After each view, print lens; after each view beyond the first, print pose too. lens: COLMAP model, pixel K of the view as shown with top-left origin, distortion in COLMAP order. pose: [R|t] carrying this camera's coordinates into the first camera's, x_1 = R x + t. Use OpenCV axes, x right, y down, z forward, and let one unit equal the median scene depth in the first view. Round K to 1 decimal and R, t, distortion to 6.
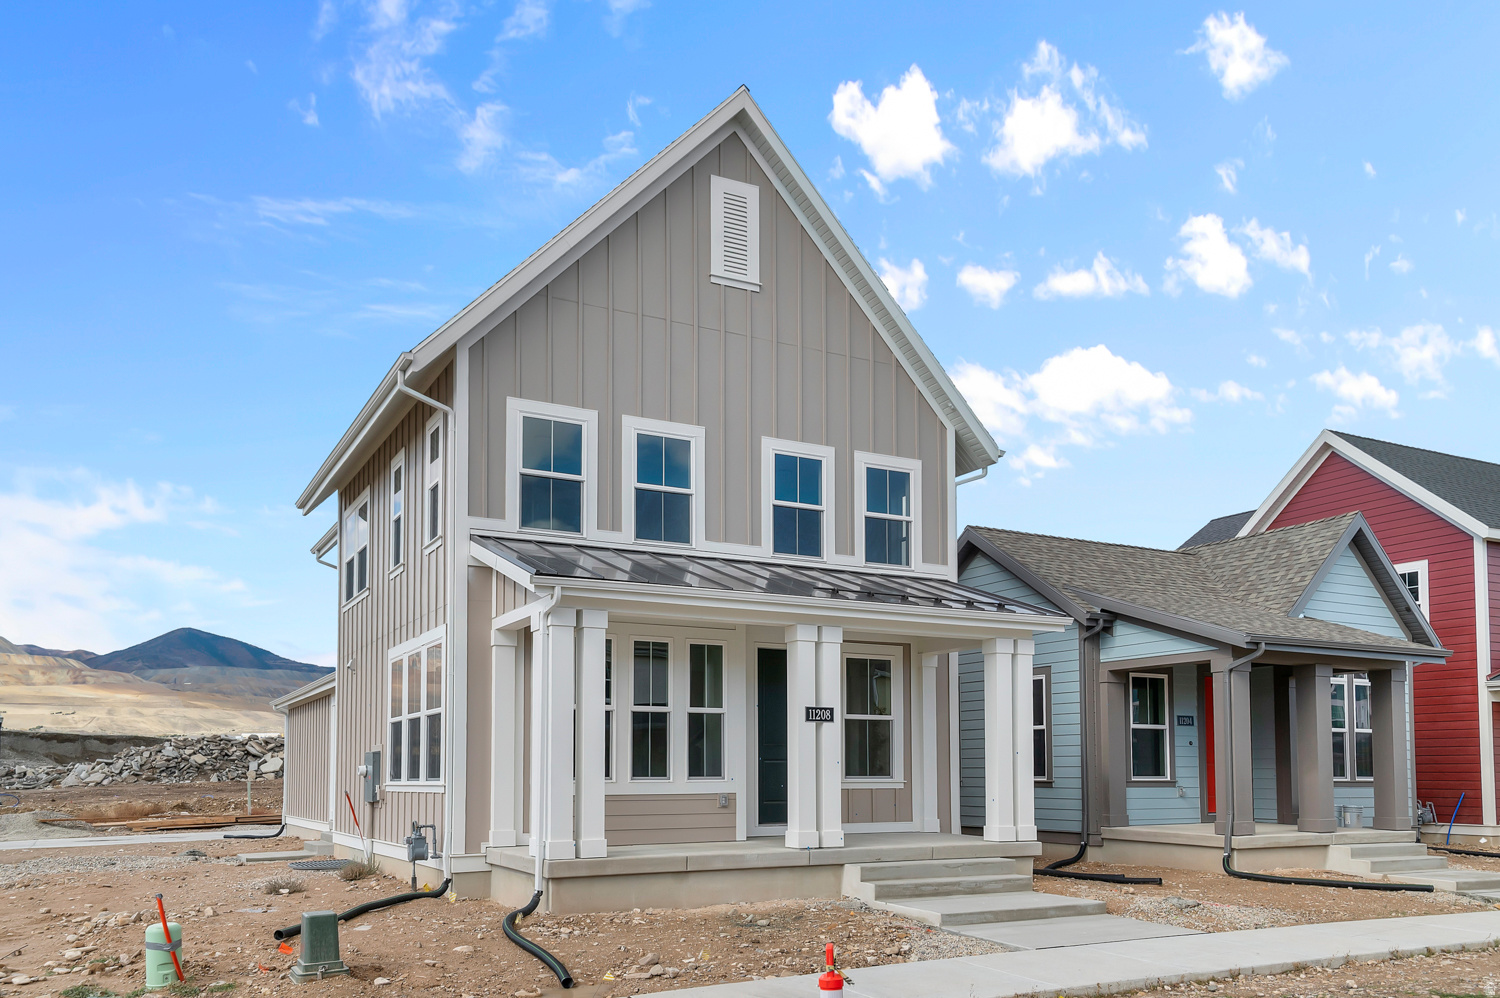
lens RADIAL K [[1178.4, 0, 750.0], [0, 1178.4, 499.0], [0, 0, 1]] dist [0.041654, 0.000739]
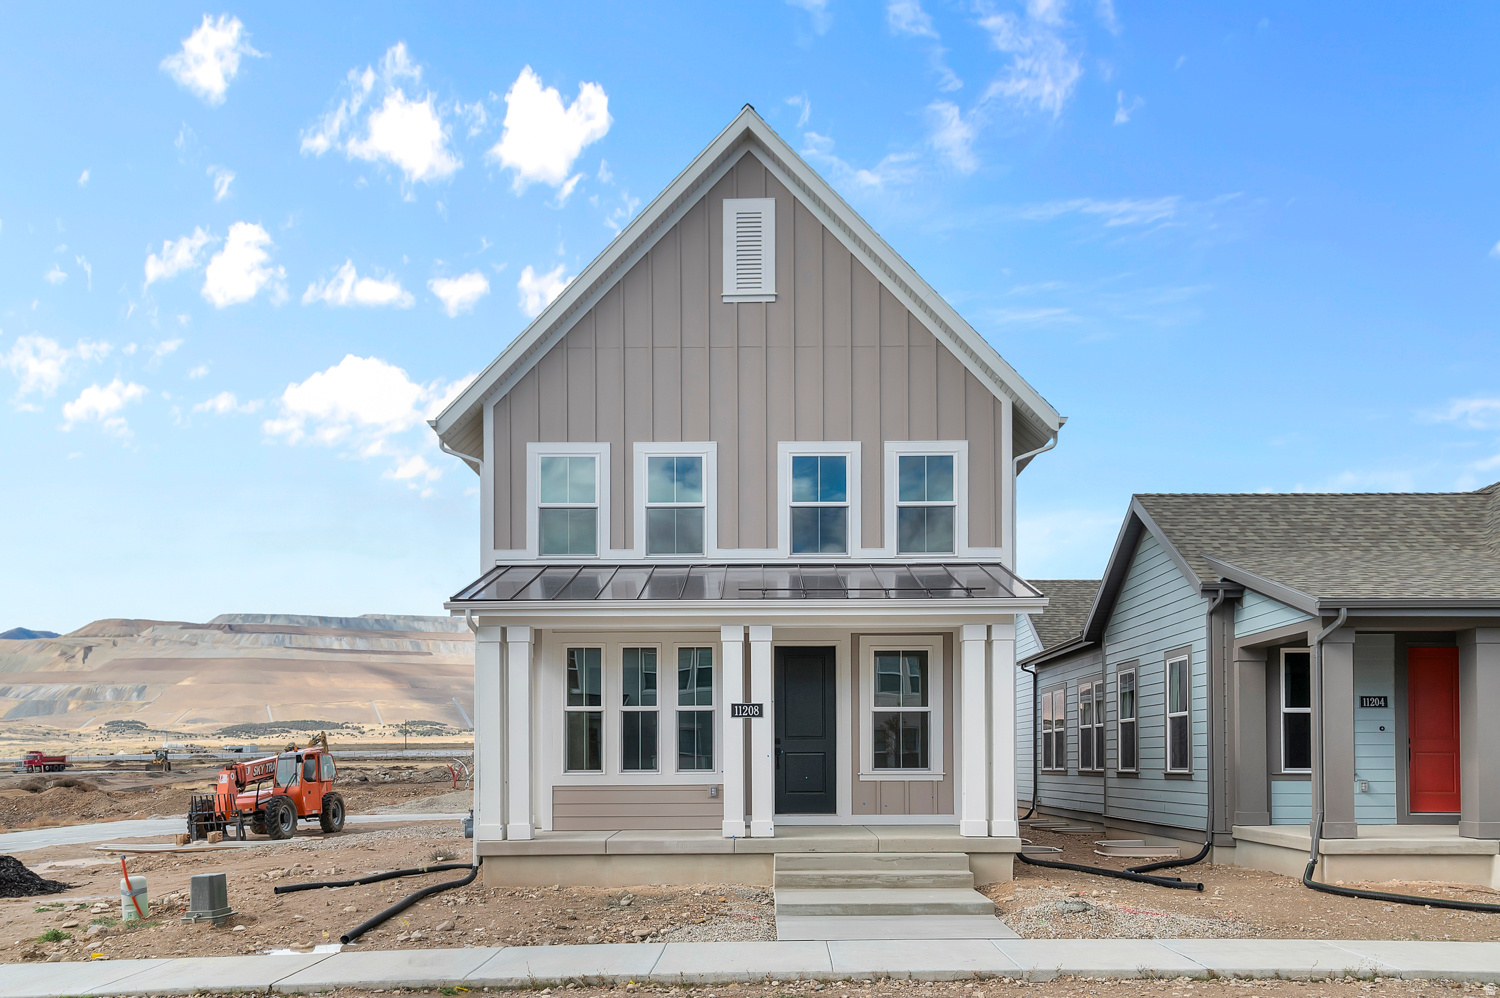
lens RADIAL K [[1156.4, 0, 756.0], [0, 1156.4, 527.9], [0, 0, 1]] dist [0.039232, 0.003080]
pose [[0.873326, -0.098472, -0.477080, 0.475884], [0.113125, 0.993579, 0.002002, 0.017784], [0.473819, -0.055718, 0.878858, 0.095384]]
